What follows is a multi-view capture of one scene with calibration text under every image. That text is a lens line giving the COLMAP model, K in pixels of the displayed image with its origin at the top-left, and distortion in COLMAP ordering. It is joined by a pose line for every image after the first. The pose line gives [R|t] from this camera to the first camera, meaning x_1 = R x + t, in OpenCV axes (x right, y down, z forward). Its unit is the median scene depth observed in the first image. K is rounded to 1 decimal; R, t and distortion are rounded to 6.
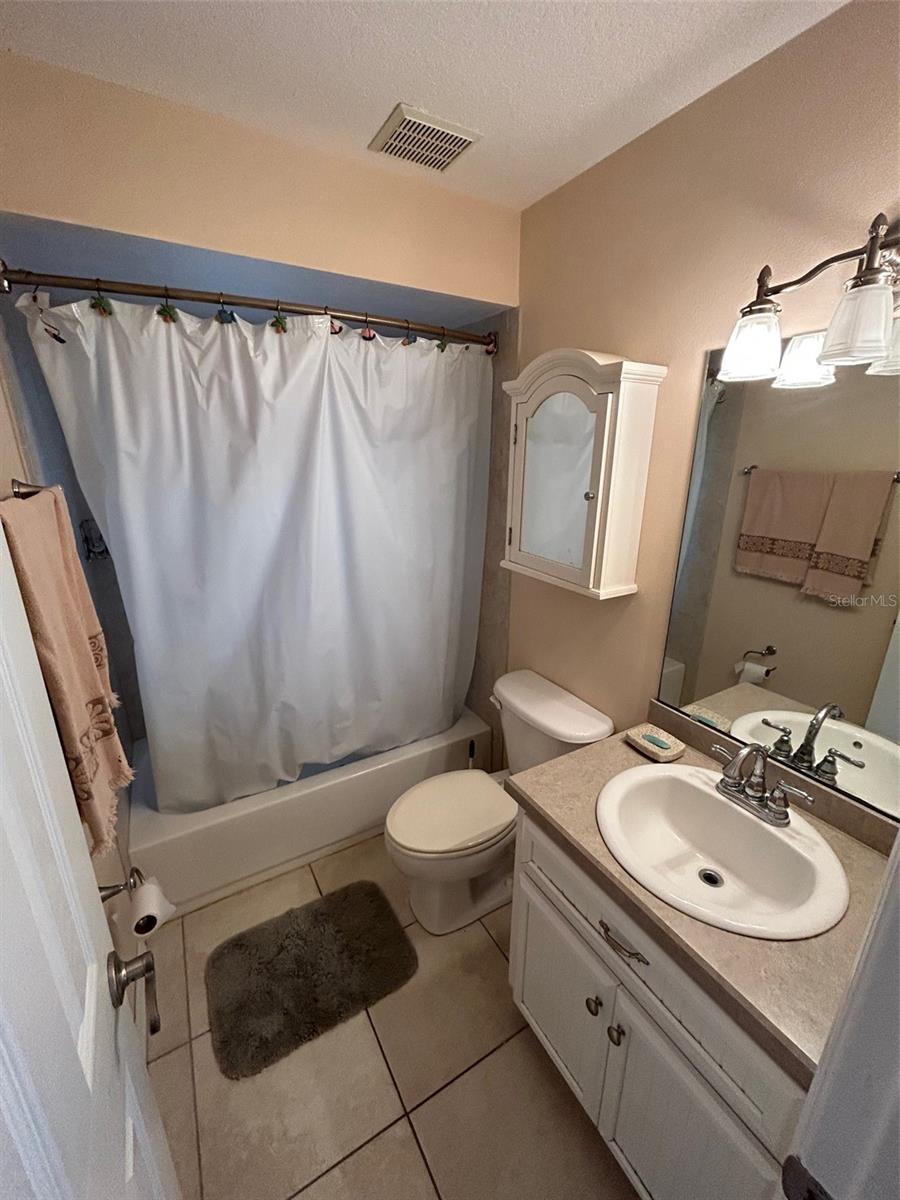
lens RADIAL K [[489.5, 0, 447.8], [0, 489.5, 593.6], [0, 0, 1]] dist [0.021000, 0.003966]
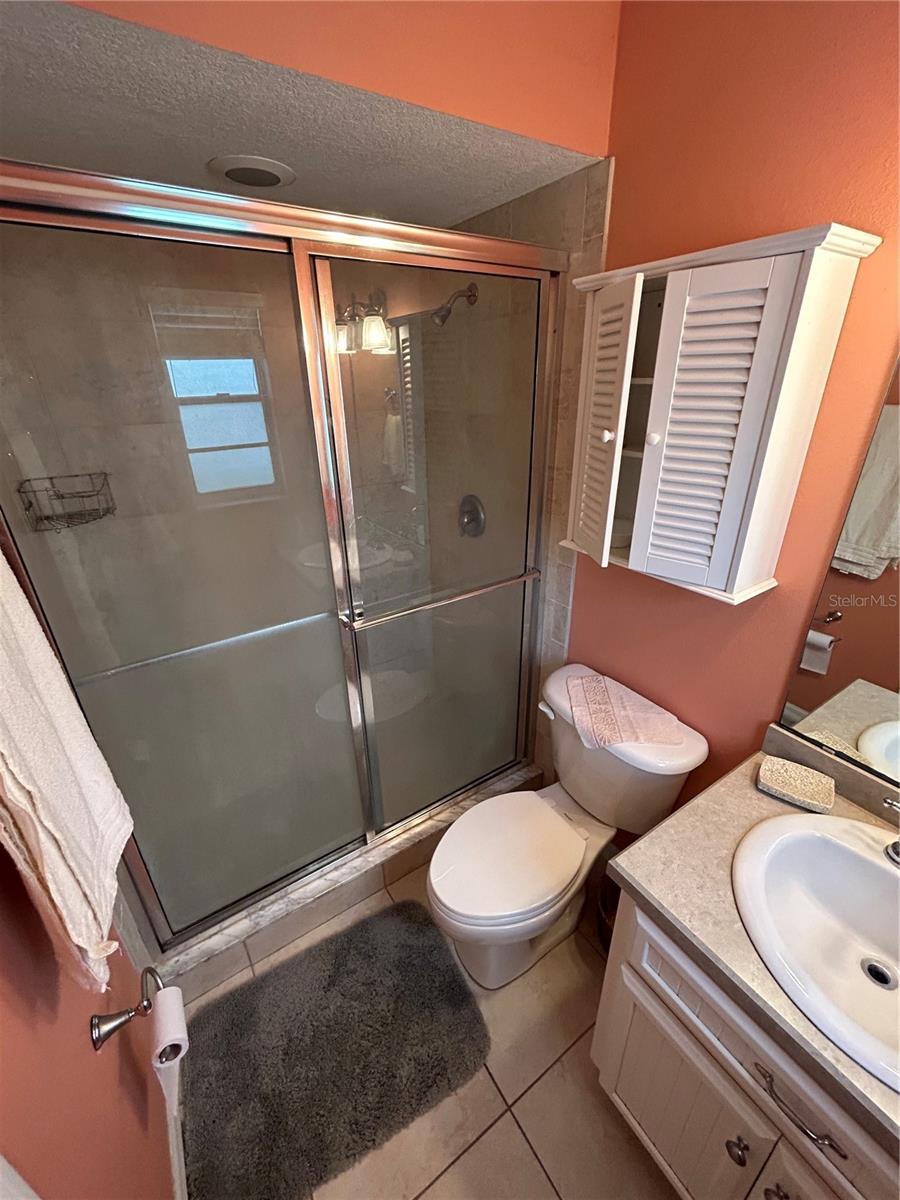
lens RADIAL K [[489.5, 0, 454.8], [0, 489.5, 603.7], [0, 0, 1]] dist [0.021000, 0.003966]
pose [[0.998497, -0.043975, 0.032713, -0.109882], [0.039330, 0.990584, 0.131139, -0.101302], [-0.038171, -0.129655, 0.990824, 0.315967]]
